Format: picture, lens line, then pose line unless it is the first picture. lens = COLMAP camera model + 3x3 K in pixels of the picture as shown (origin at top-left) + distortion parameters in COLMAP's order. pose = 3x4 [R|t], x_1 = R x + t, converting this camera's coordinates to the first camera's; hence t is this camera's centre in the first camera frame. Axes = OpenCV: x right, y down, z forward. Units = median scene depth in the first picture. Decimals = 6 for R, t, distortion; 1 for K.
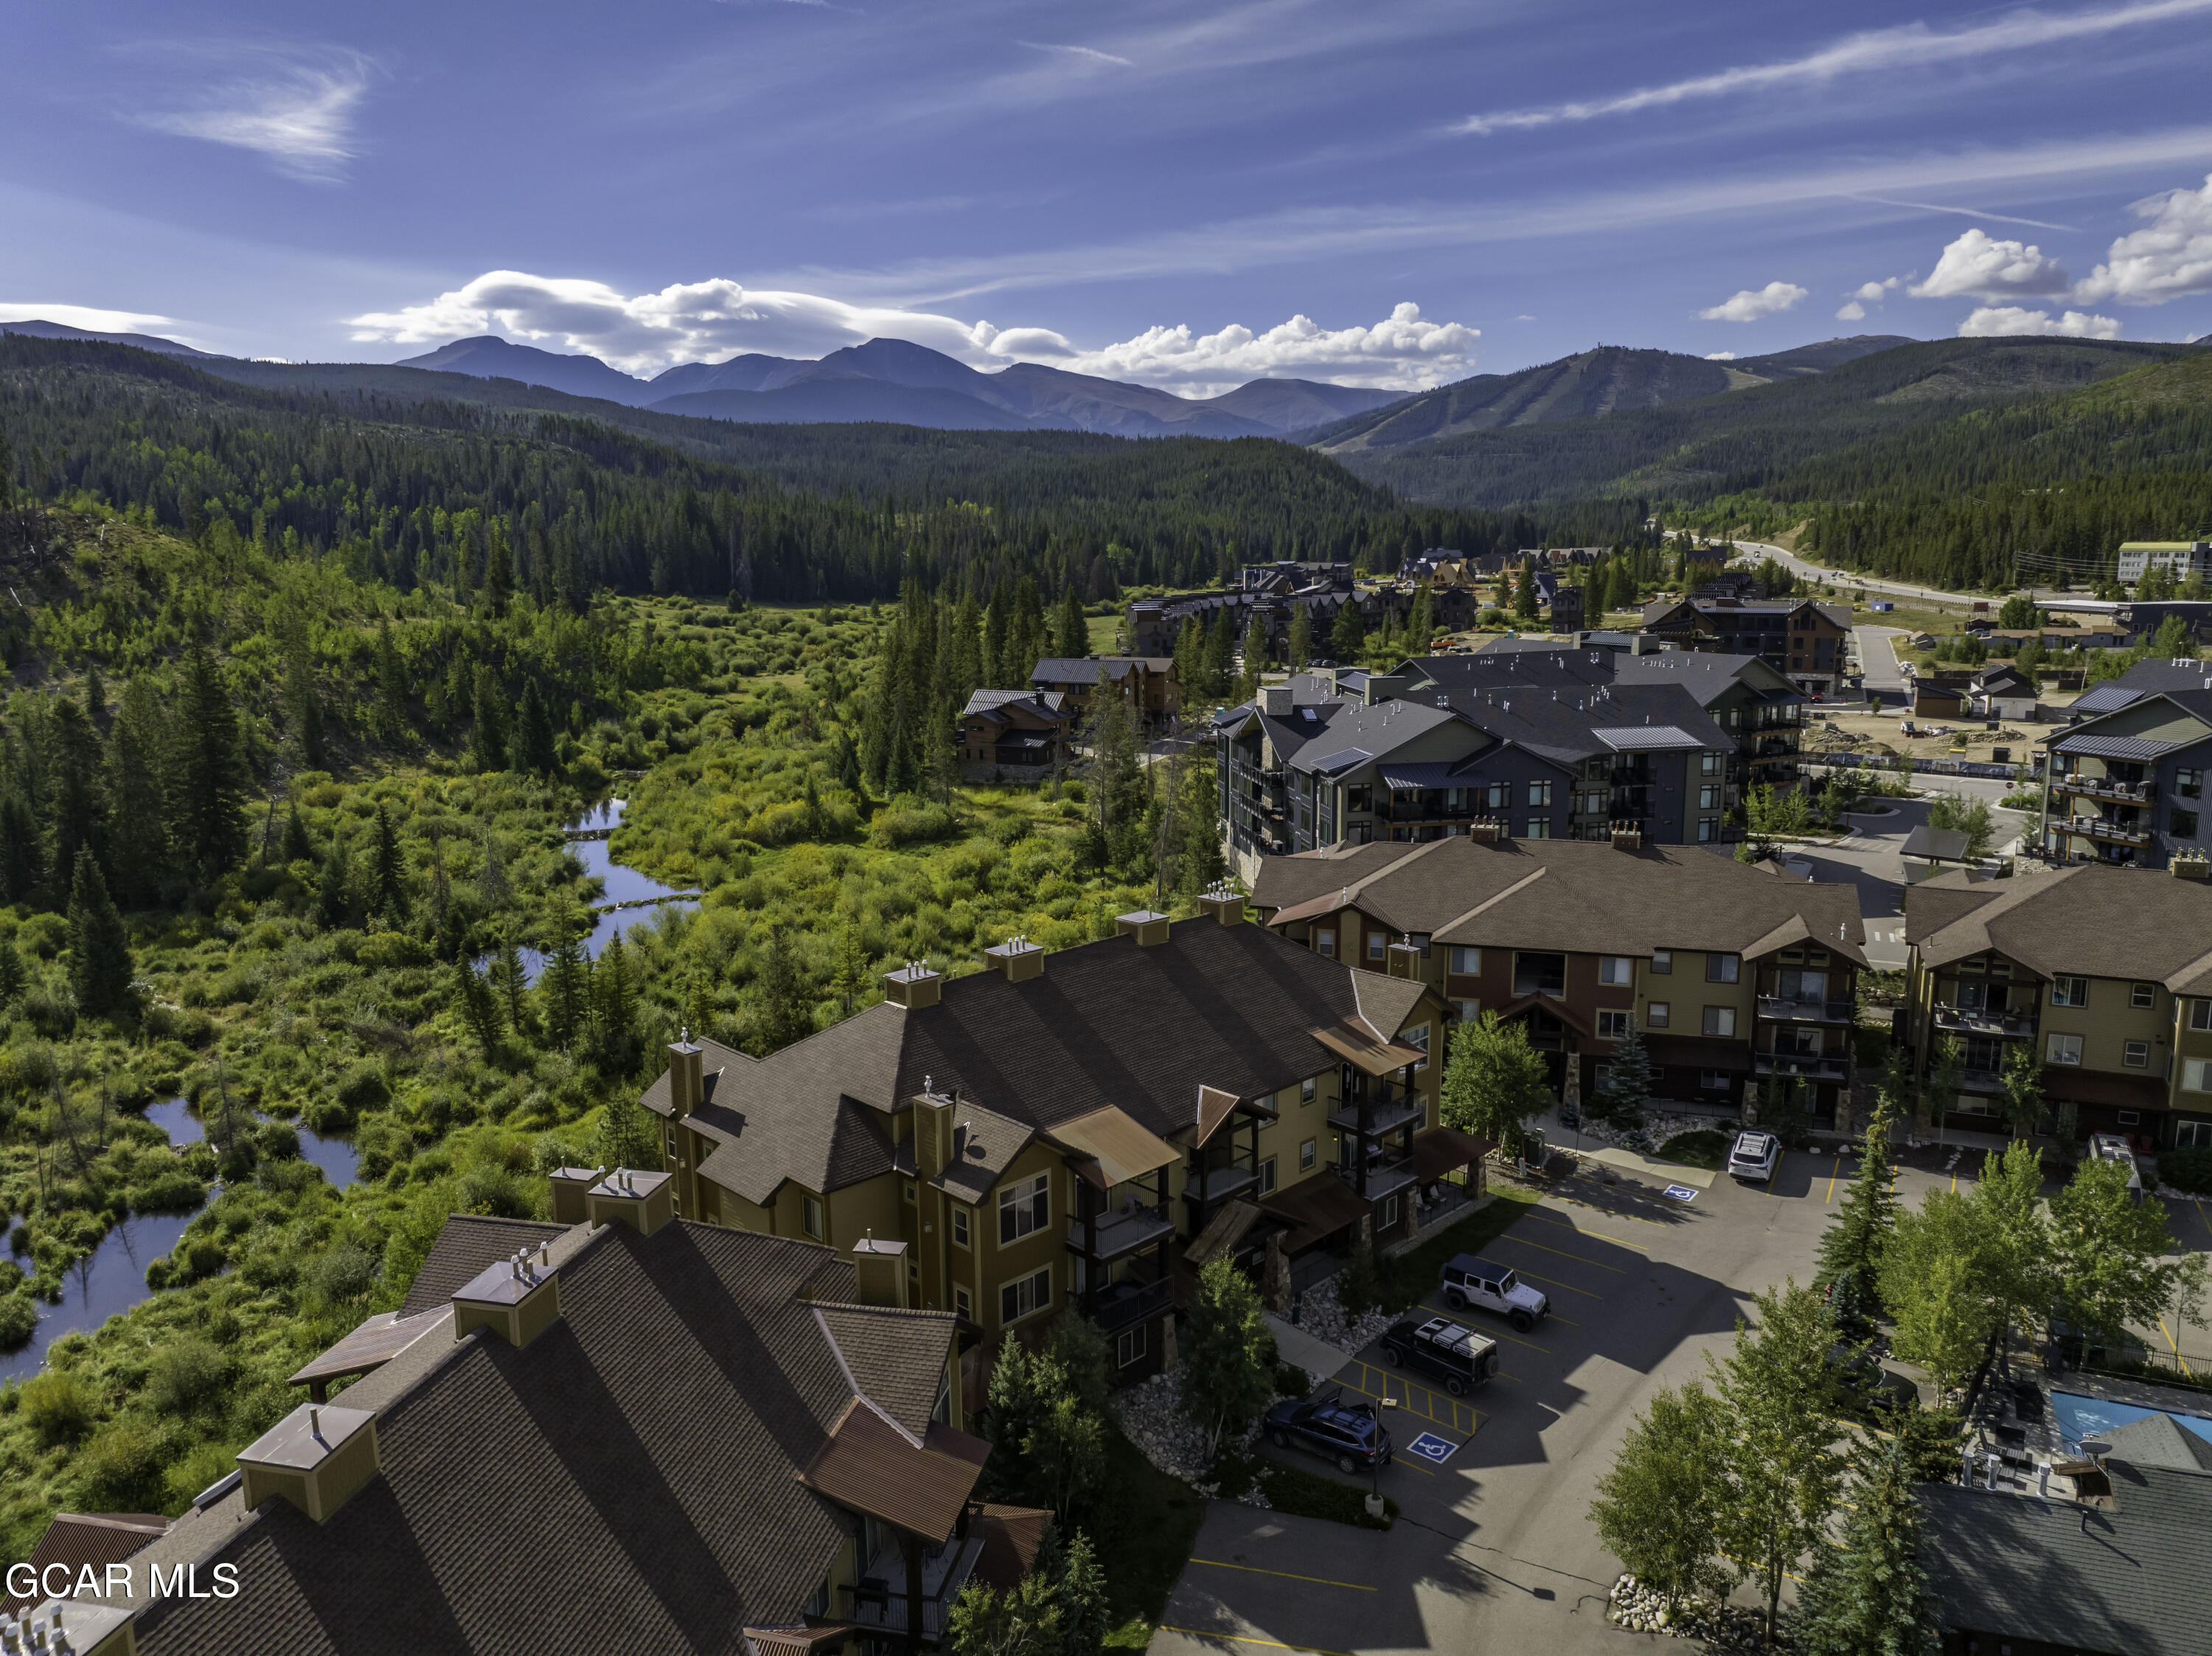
lens RADIAL K [[1573.8, 0, 1100.7], [0, 1573.8, 821.1], [0, 0, 1]] dist [-0.035329, 0.002089]
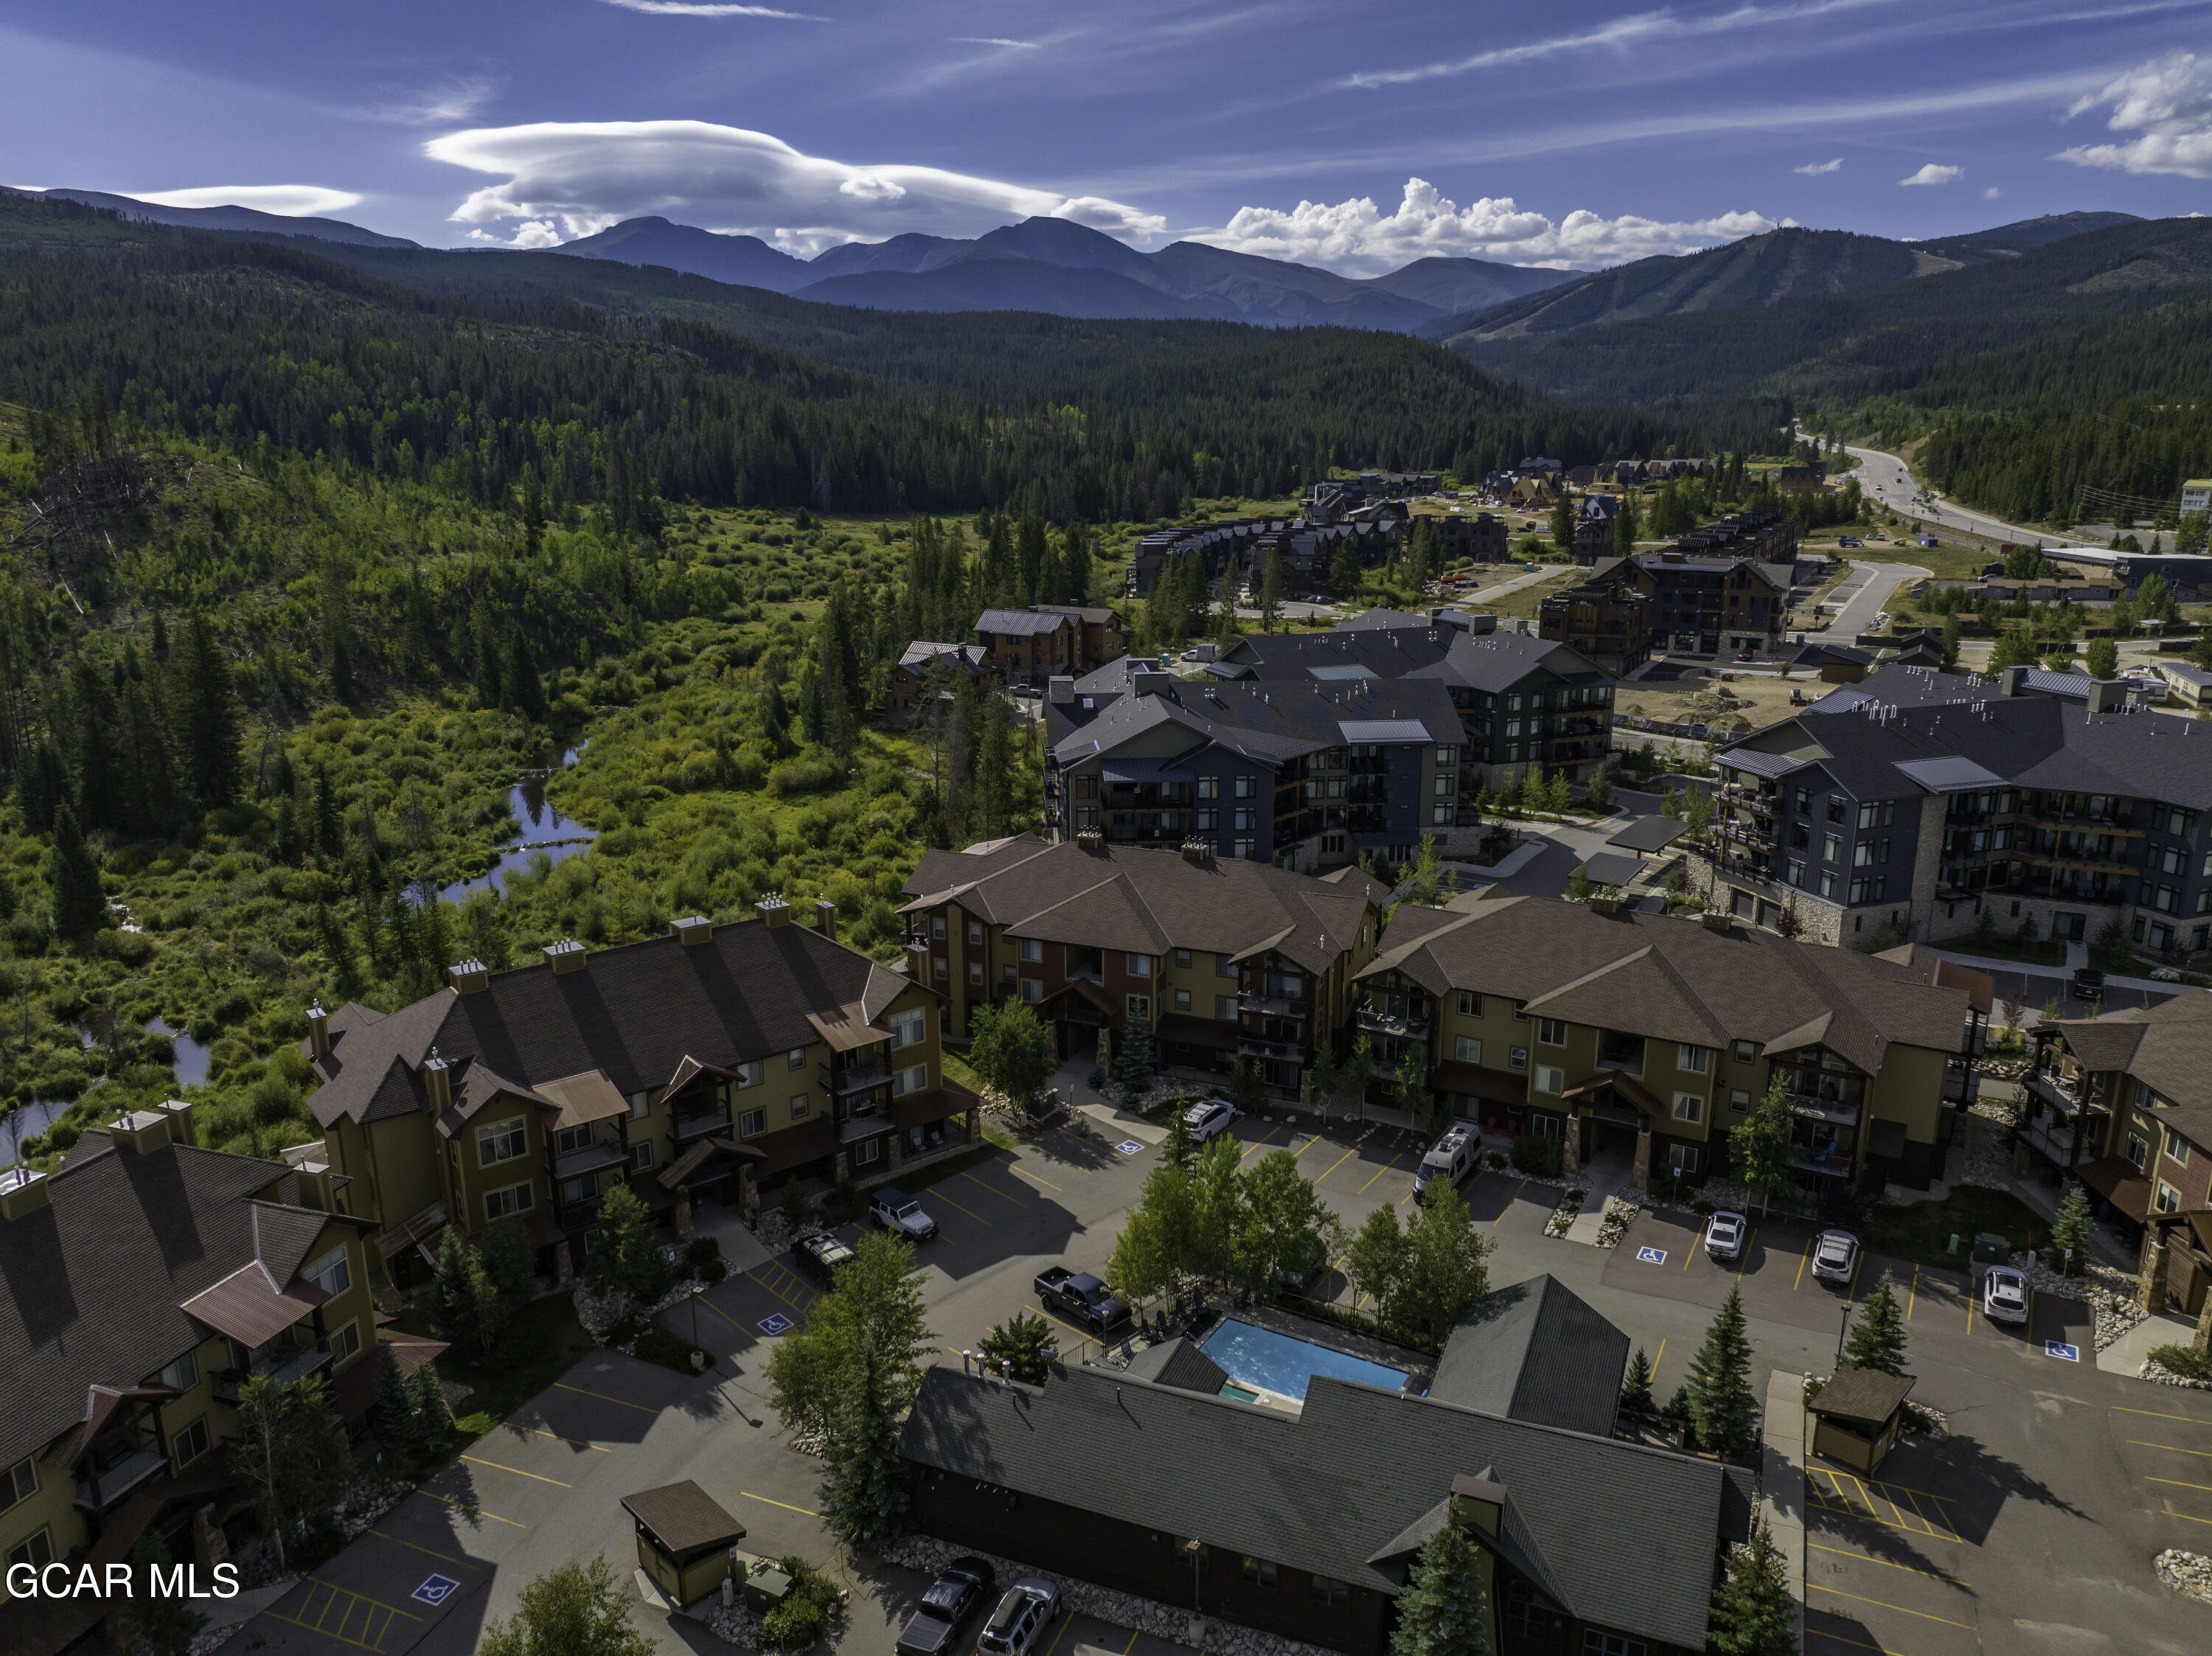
lens RADIAL K [[1573.8, 0, 1109.3], [0, 1573.8, 823.8], [0, 0, 1]] dist [-0.035329, 0.002089]
pose [[0.994951, 0.031678, -0.095230, 0.188104], [-0.024386, 0.996750, 0.076783, -0.049630], [0.097353, -0.074073, 0.992490, -0.102815]]
